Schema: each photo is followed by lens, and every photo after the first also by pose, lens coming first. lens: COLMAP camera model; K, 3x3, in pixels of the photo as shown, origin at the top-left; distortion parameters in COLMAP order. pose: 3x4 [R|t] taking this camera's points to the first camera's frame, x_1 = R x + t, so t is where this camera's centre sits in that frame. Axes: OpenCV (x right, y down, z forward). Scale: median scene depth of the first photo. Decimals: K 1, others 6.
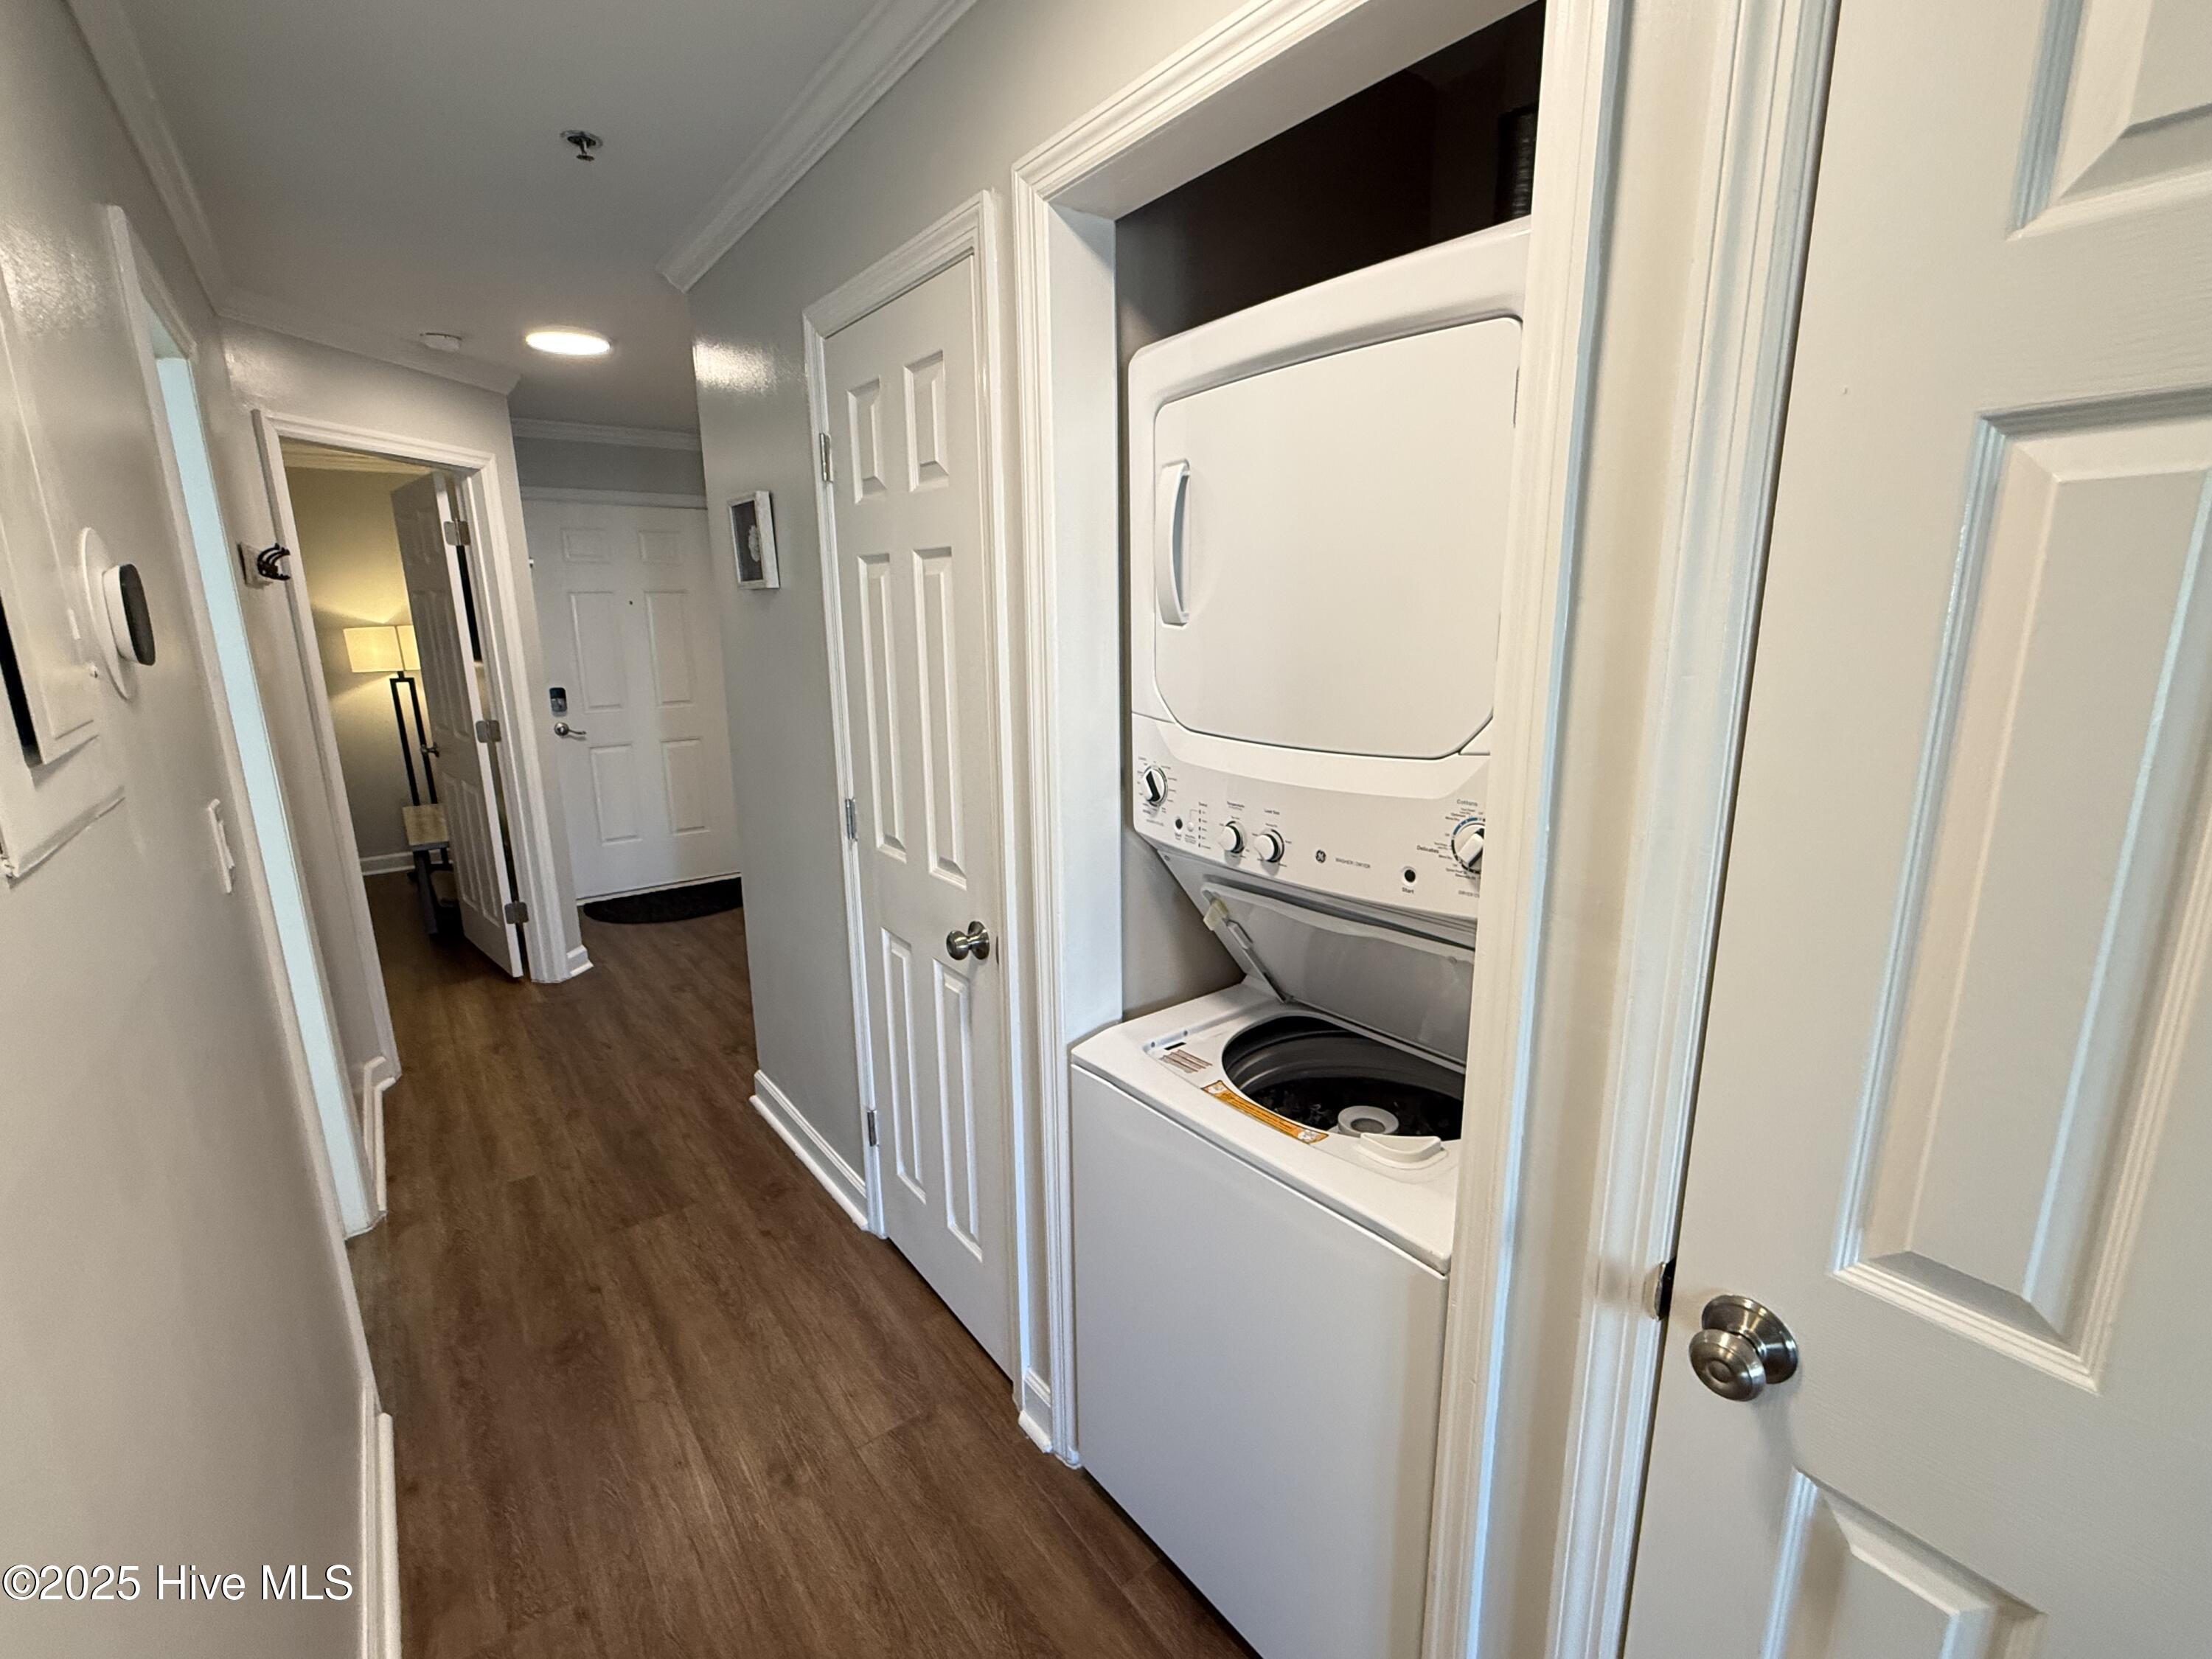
lens RADIAL K [[968.0, 0, 1106.0], [0, 968.0, 829.5], [0, 0, 1]] dist [-0.002431, 0.000469]
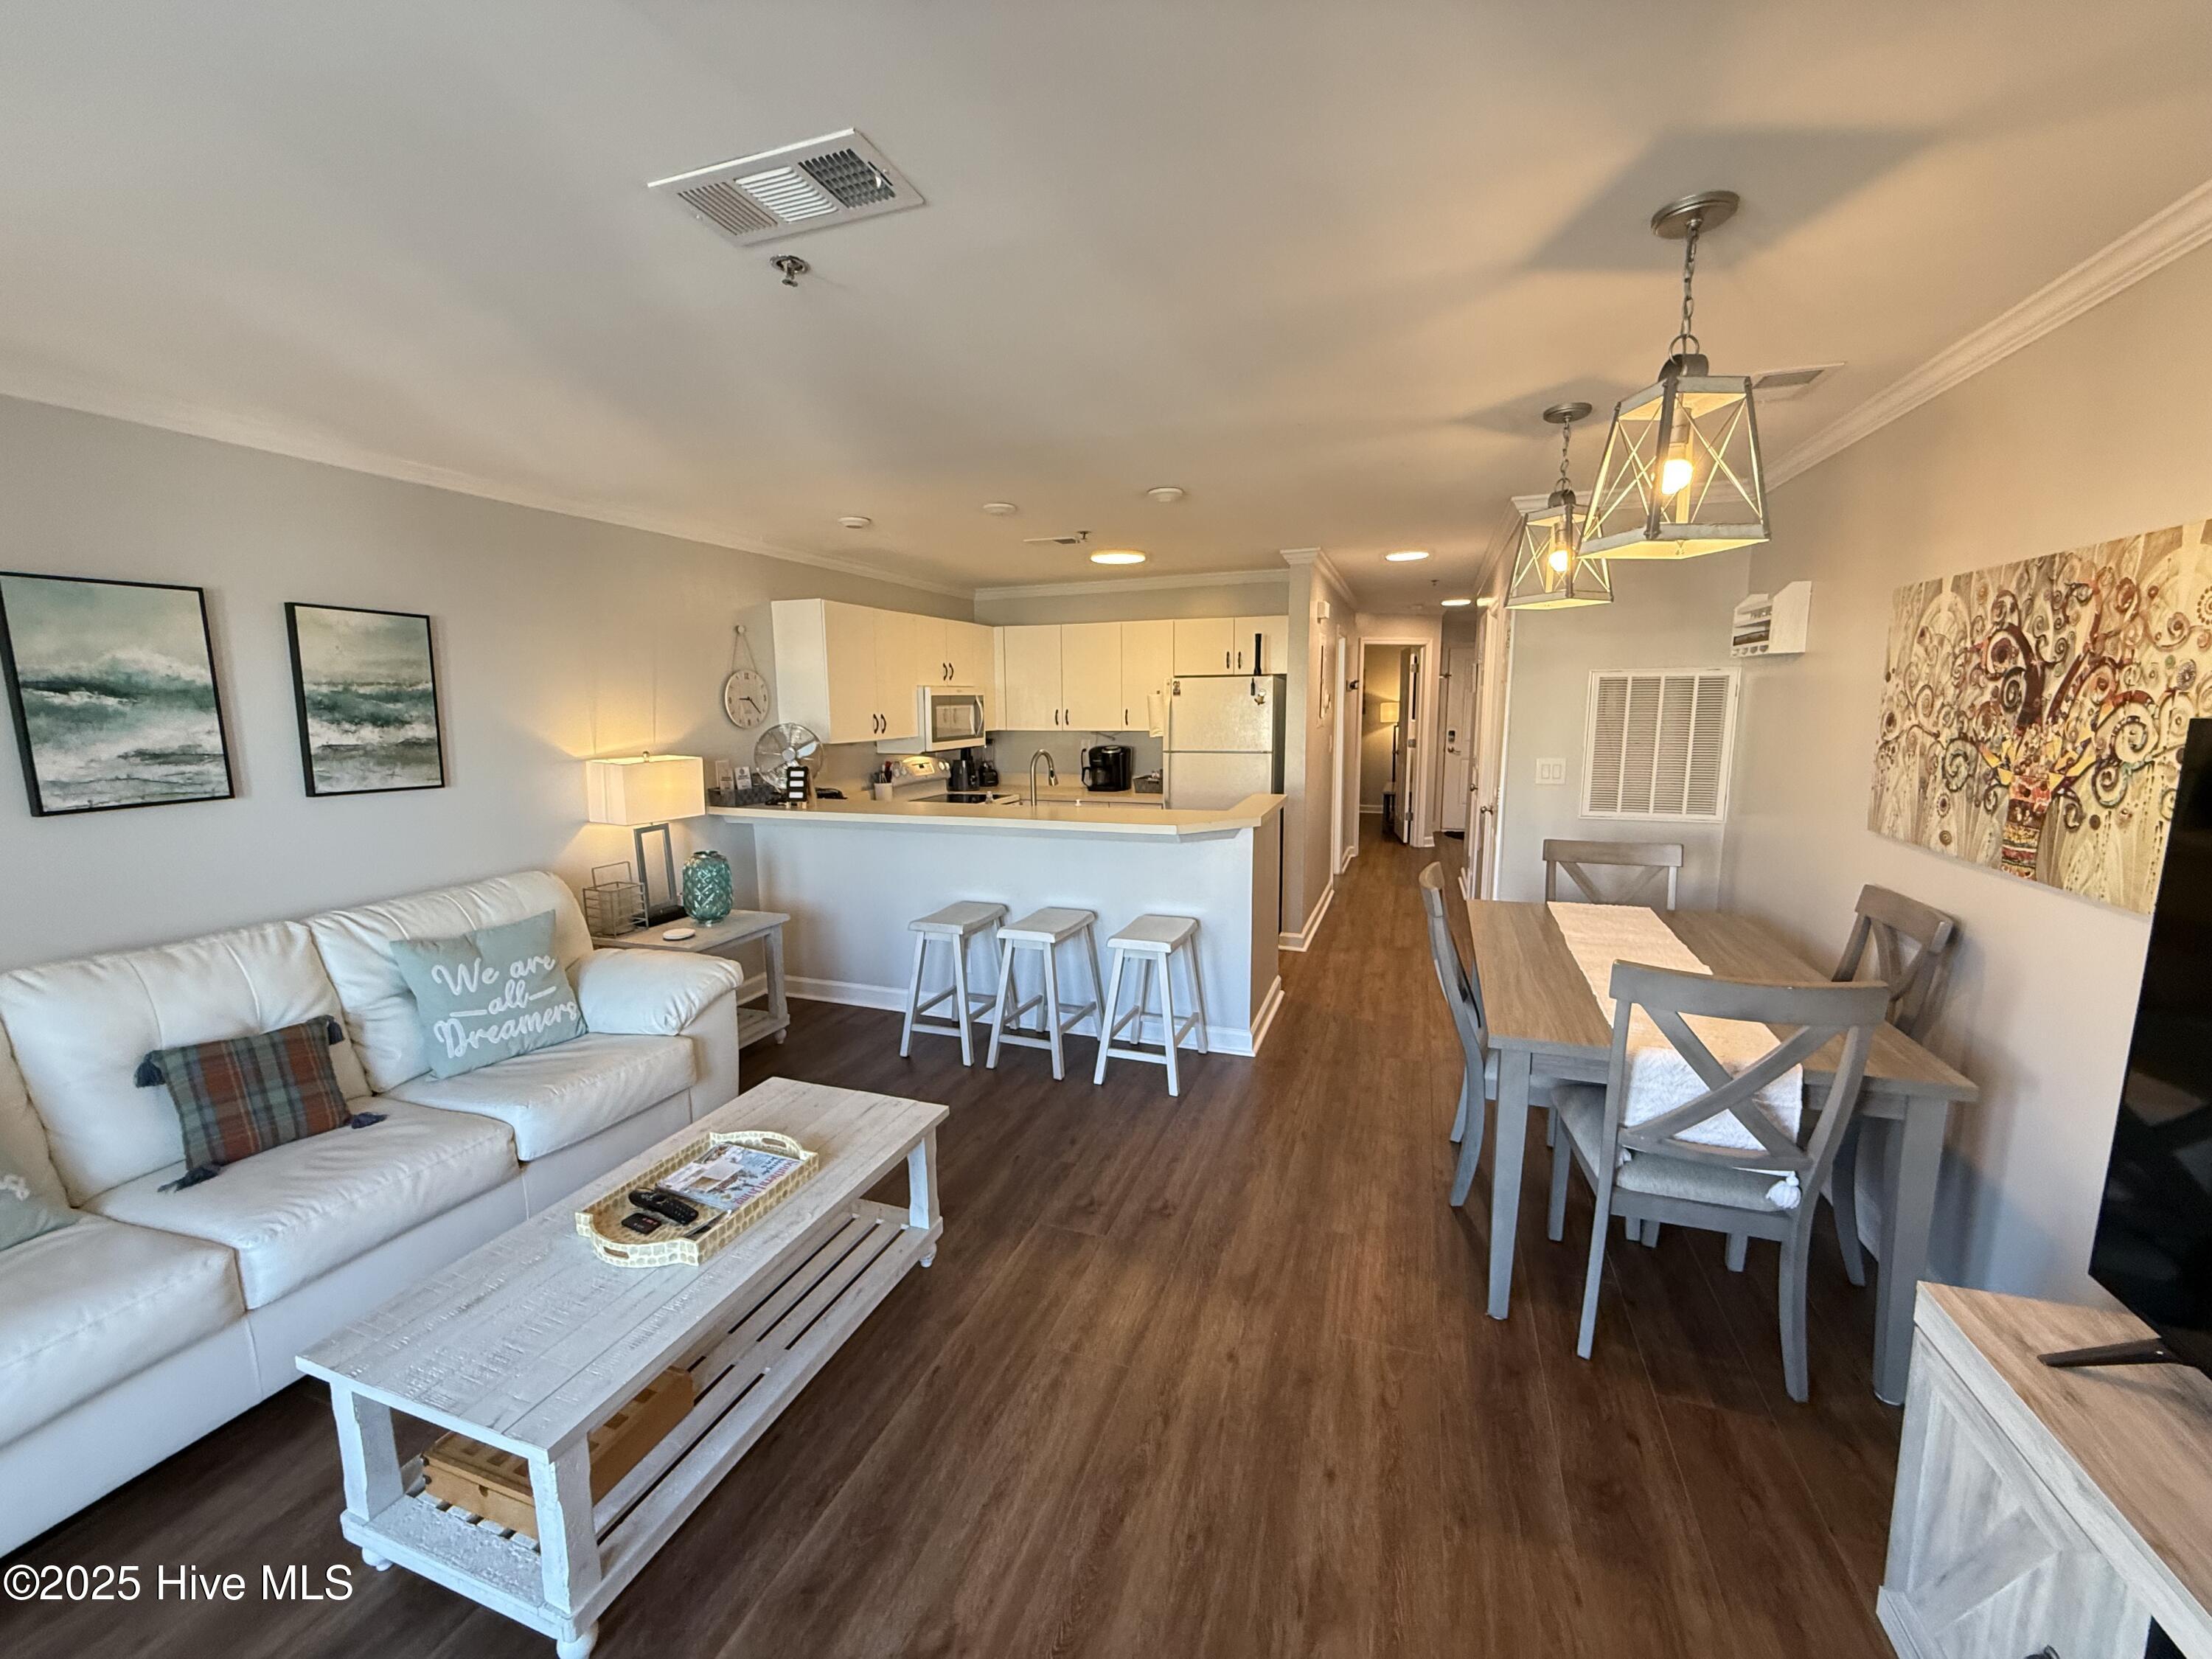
lens RADIAL K [[880.2, 0, 1098.8], [0, 880.2, 829.9], [0, 0, 1]] dist [-0.000516, -0.000048]
pose [[0.544965, 0.129299, -0.828429, 1.381897], [-0.180727, 0.982927, 0.034525, 0.307249], [0.818750, 0.130904, 0.559028, -1.514975]]
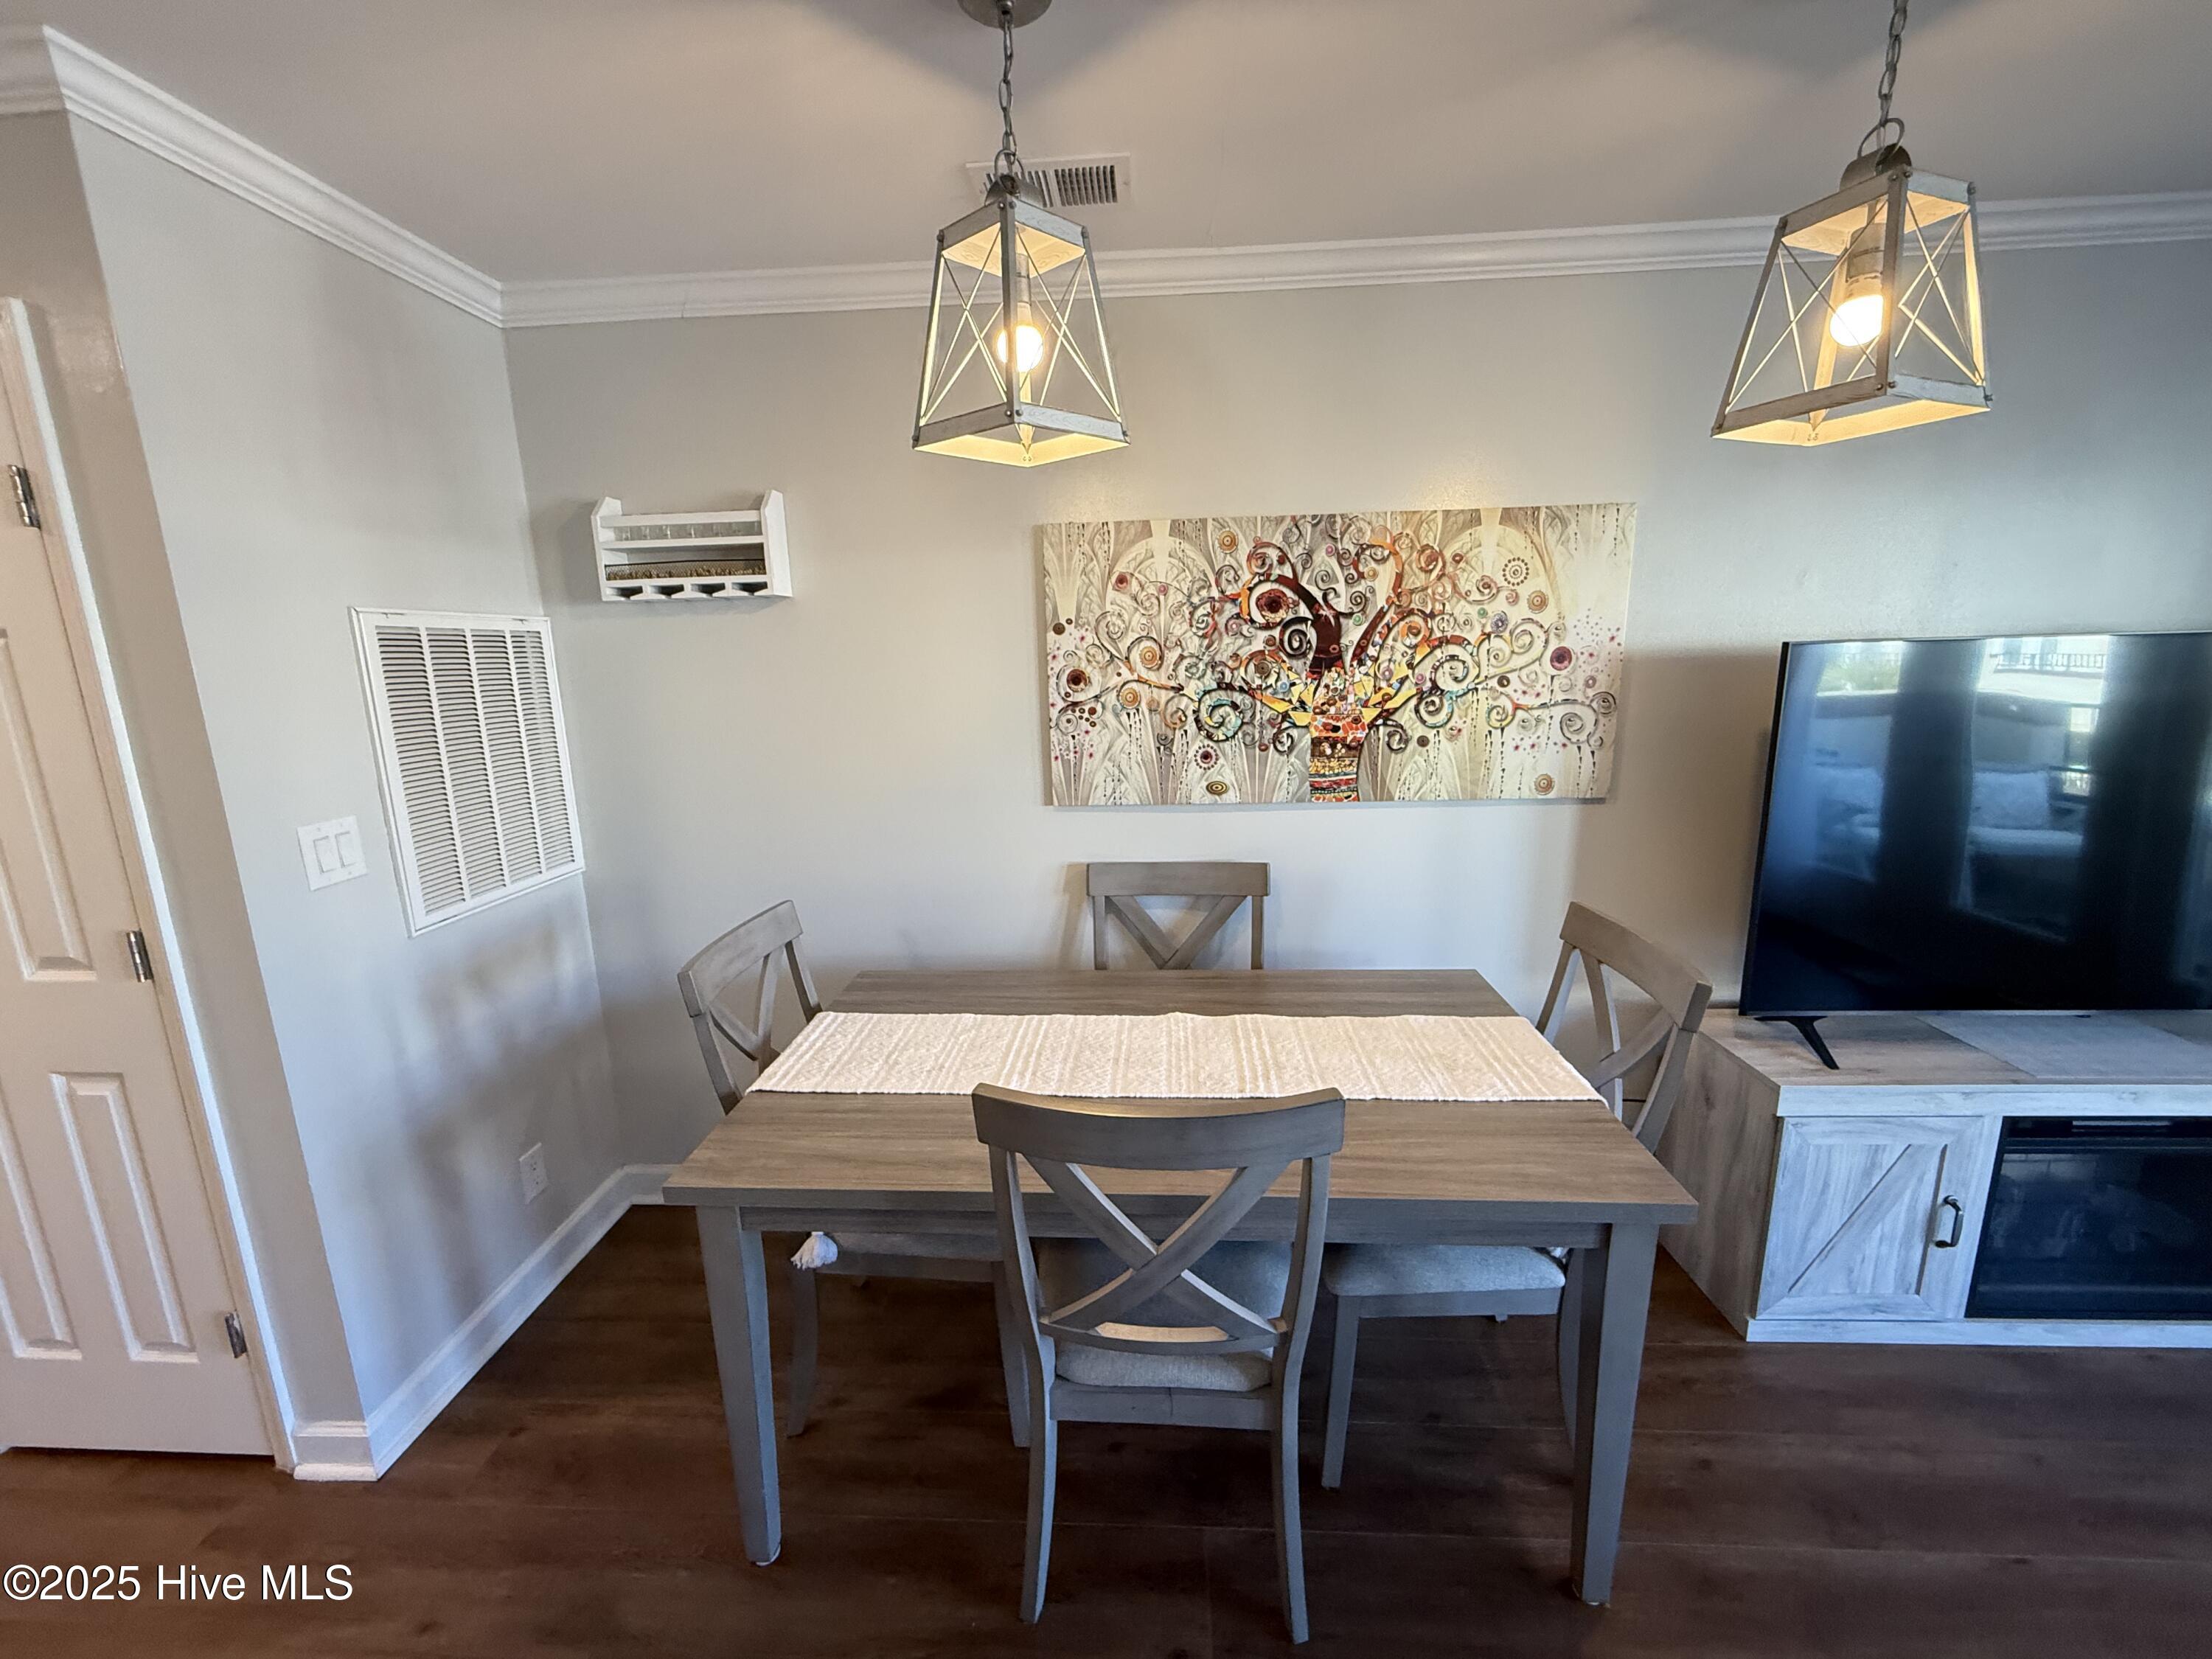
lens RADIAL K [[880.2, 0, 1098.8], [0, 880.2, 829.9], [0, 0, 1]] dist [-0.000516, -0.000048]
pose [[0.645429, -0.158761, 0.747138, 0.338374], [0.188357, 0.981035, 0.045747, 0.166148], [-0.740231, 0.111202, 0.663092, -0.802297]]
